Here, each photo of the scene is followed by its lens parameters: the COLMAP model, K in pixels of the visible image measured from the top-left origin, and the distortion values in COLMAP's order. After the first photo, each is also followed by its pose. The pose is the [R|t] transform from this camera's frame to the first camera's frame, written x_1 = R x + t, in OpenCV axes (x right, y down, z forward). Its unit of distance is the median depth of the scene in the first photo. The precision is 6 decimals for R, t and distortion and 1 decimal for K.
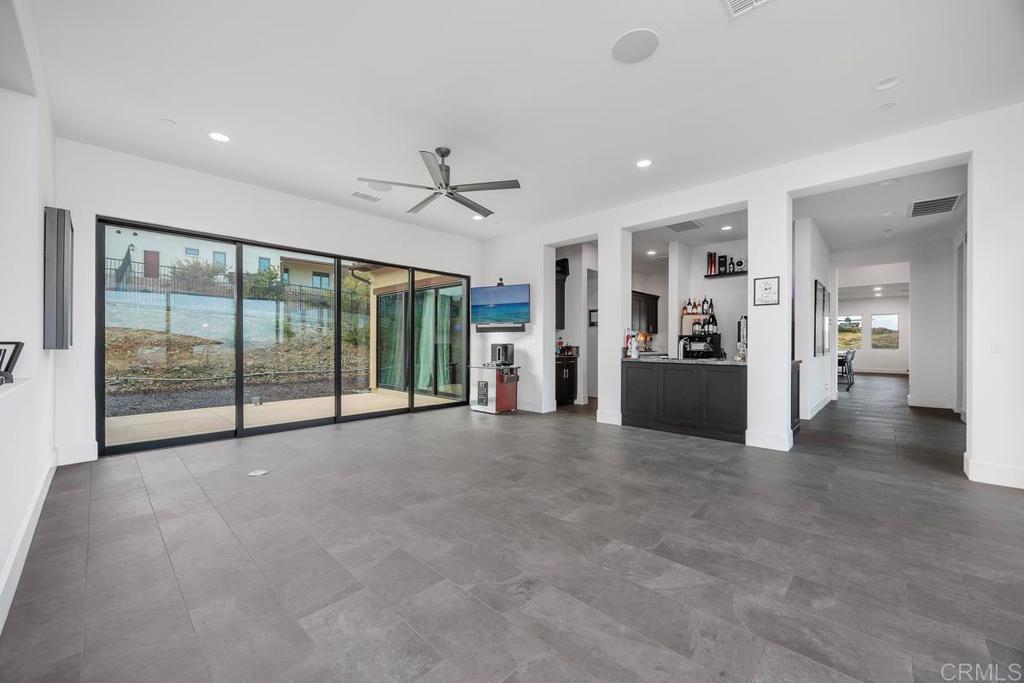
lens RADIAL K [[401.5, 0, 512.9], [0, 401.5, 345.3], [0, 0, 1]] dist [0.021544, 0.000017]
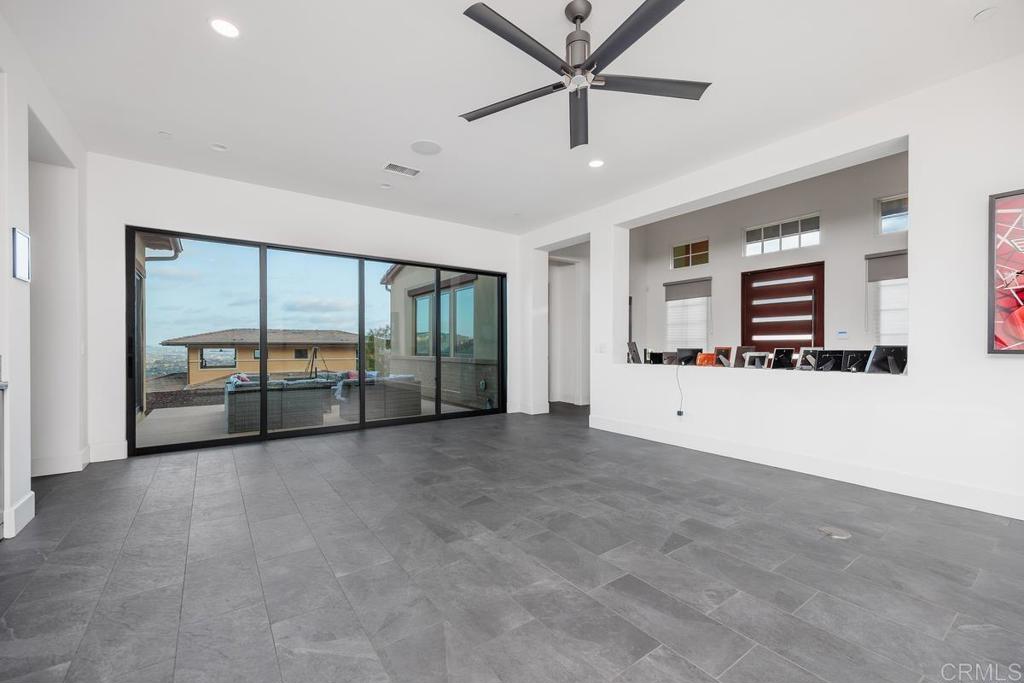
lens RADIAL K [[401.5, 0, 512.9], [0, 401.5, 345.3], [0, 0, 1]] dist [0.021544, 0.000017]
pose [[-0.981700, 0.003595, 0.190401, -0.129752], [0.003253, 0.999992, -0.002110, -0.001354], [-0.190407, -0.001452, -0.981704, 1.052729]]
